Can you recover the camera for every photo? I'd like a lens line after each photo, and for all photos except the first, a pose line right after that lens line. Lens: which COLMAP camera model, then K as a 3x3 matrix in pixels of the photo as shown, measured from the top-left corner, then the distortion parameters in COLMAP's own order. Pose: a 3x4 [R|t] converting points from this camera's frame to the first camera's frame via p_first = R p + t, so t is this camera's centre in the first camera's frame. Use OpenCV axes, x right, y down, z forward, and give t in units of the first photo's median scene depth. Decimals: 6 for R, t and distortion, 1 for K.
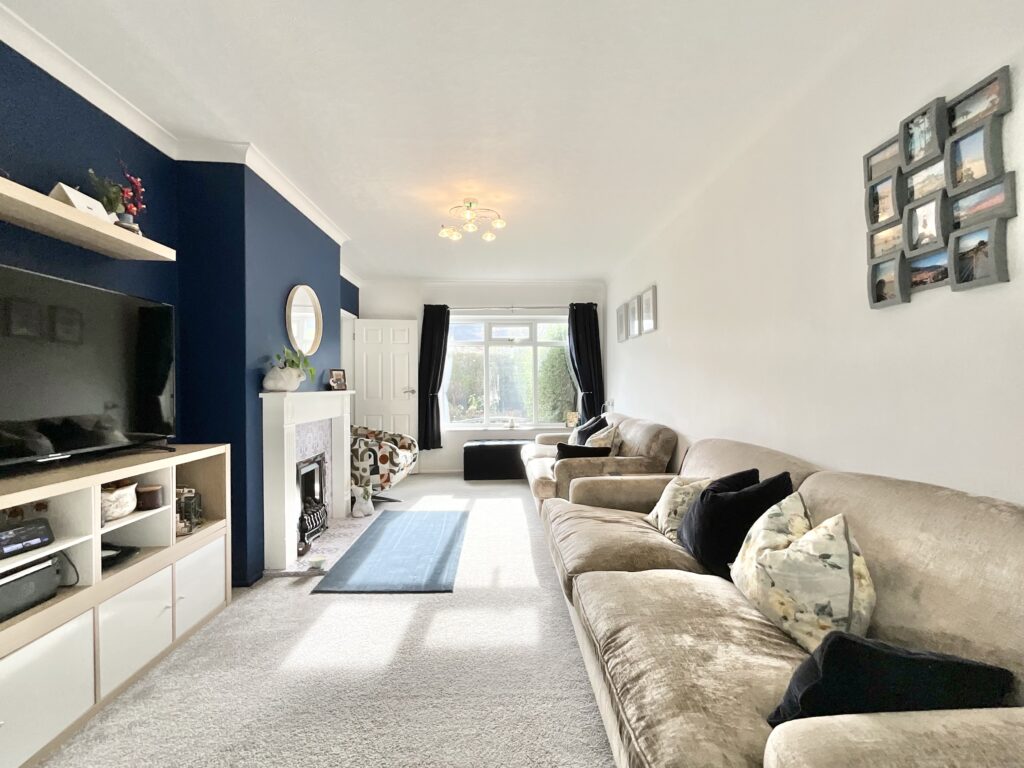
lens RADIAL K [[414.3, 0, 517.4], [0, 414.3, 385.5], [0, 0, 1]] dist [0.026865, -0.008357]
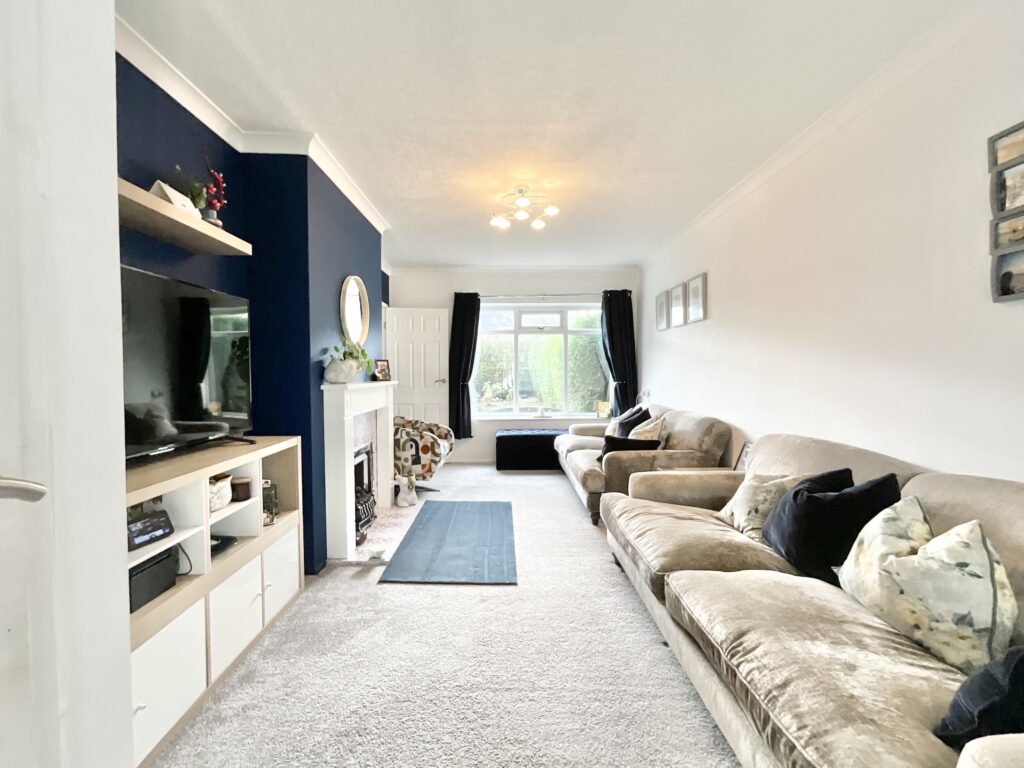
lens RADIAL K [[421.4, 0, 512.0], [0, 421.4, 384.0], [0, 0, 1]] dist [0.026886, -0.008535]
pose [[0.999308, 0.003784, -0.037011, -0.149903], [-0.002748, 0.999604, 0.028002, -0.018103], [0.037102, -0.027881, 0.998922, -0.005528]]
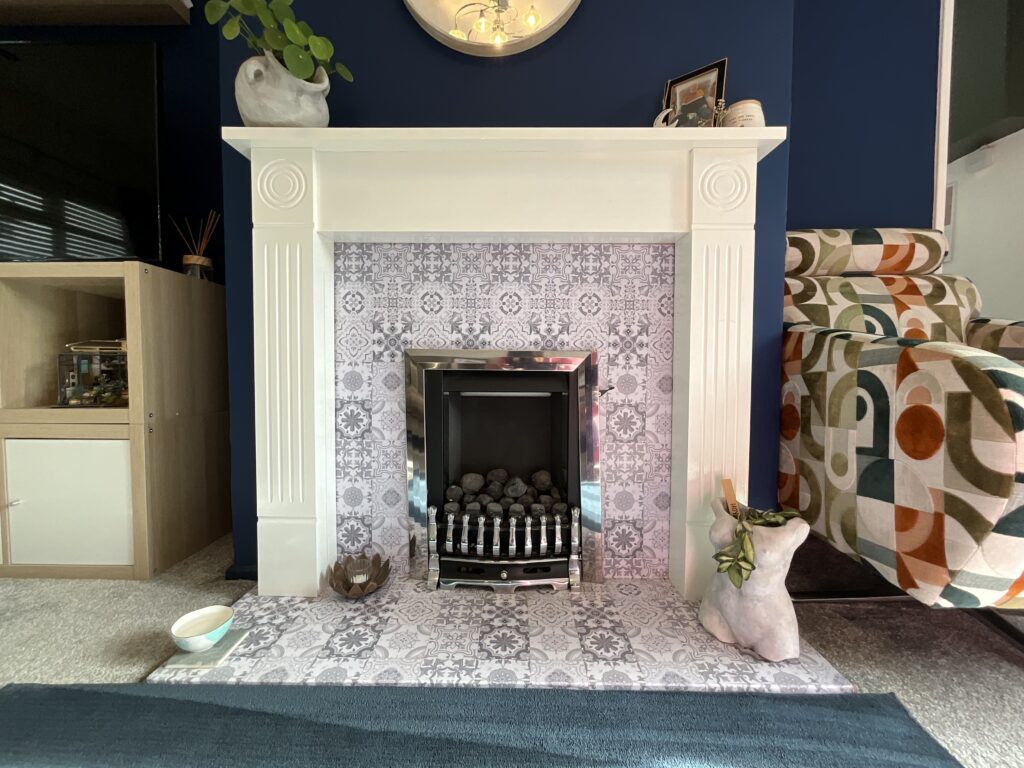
lens RADIAL K [[421.4, 0, 512.0], [0, 421.4, 384.0], [0, 0, 1]] dist [0.026886, -0.008535]
pose [[-0.070051, 0.042358, -0.996644, -0.234001], [0.001124, 0.999101, 0.042383, 0.291226], [0.997543, 0.001849, -0.070035, 1.642834]]
